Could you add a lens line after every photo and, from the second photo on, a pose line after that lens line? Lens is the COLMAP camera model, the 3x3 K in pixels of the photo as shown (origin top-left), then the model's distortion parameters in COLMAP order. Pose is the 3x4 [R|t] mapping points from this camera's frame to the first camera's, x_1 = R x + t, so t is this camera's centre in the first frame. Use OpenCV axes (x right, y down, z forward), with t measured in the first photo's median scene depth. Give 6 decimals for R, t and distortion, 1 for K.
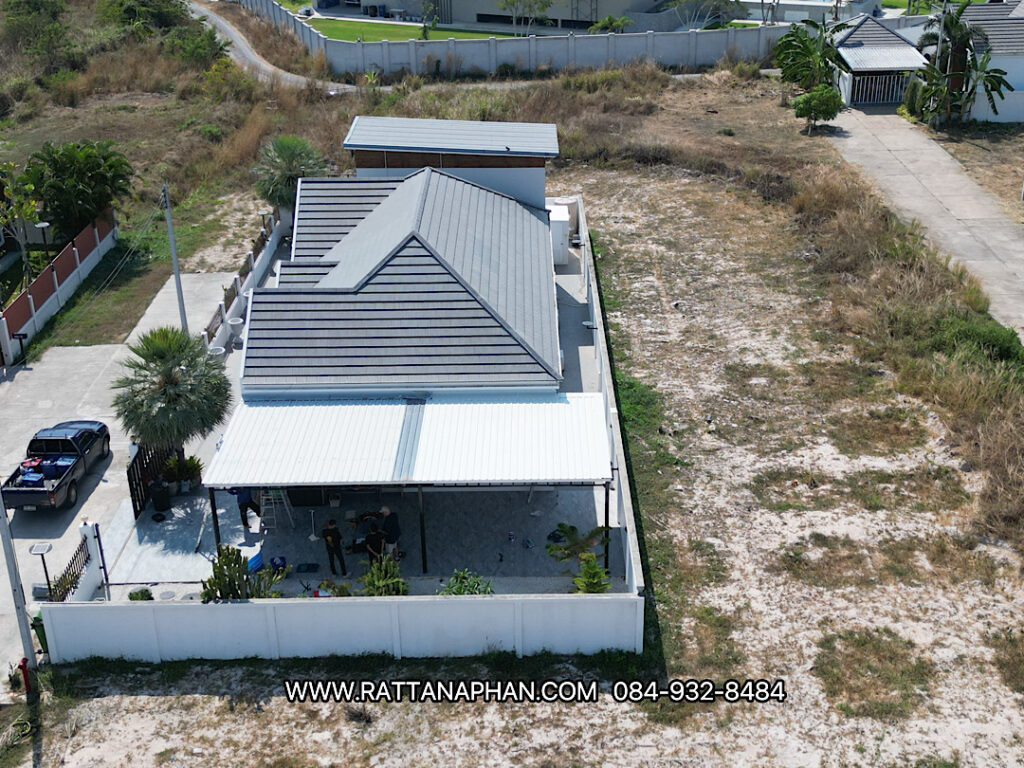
lens RADIAL K [[1248.3, 0, 512.0], [0, 1248.3, 384.0], [0, 0, 1]] dist [0.223491, -0.694228]
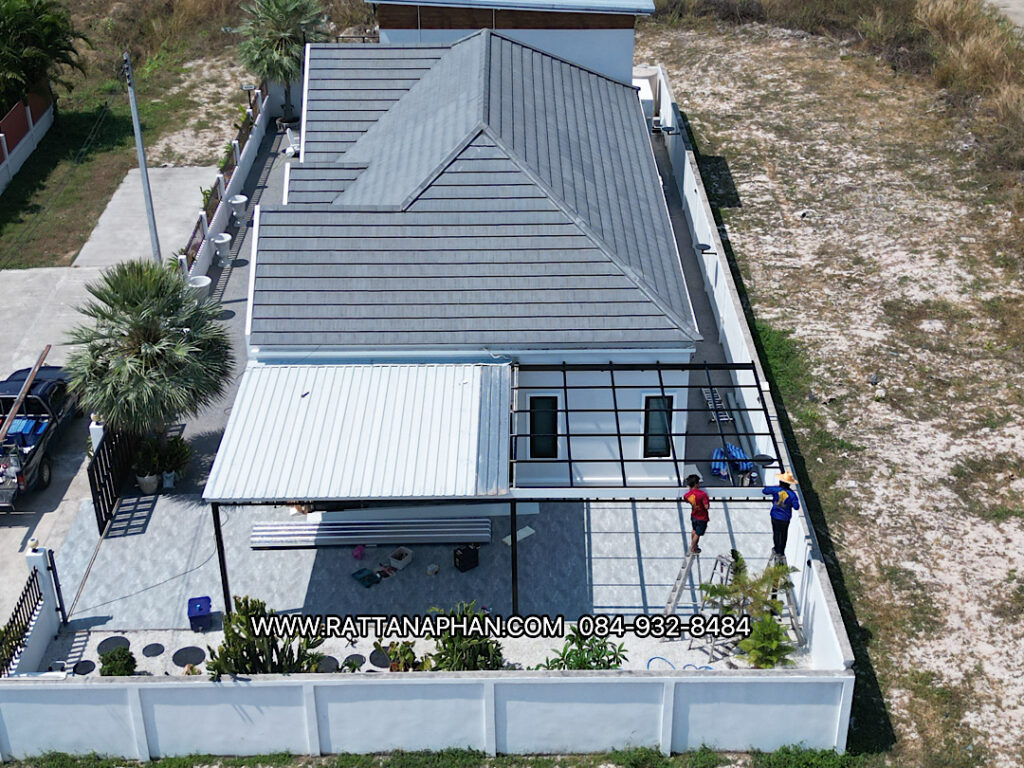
lens RADIAL K [[1423.8, 0, 512.0], [0, 1423.8, 384.0], [0, 0, 1]] dist [0.184190, -0.484768]
pose [[0.999928, 0.003519, 0.011483, -0.058898], [-0.004403, 0.996951, 0.077906, -0.031649], [-0.011174, -0.077951, 0.996895, 0.149934]]
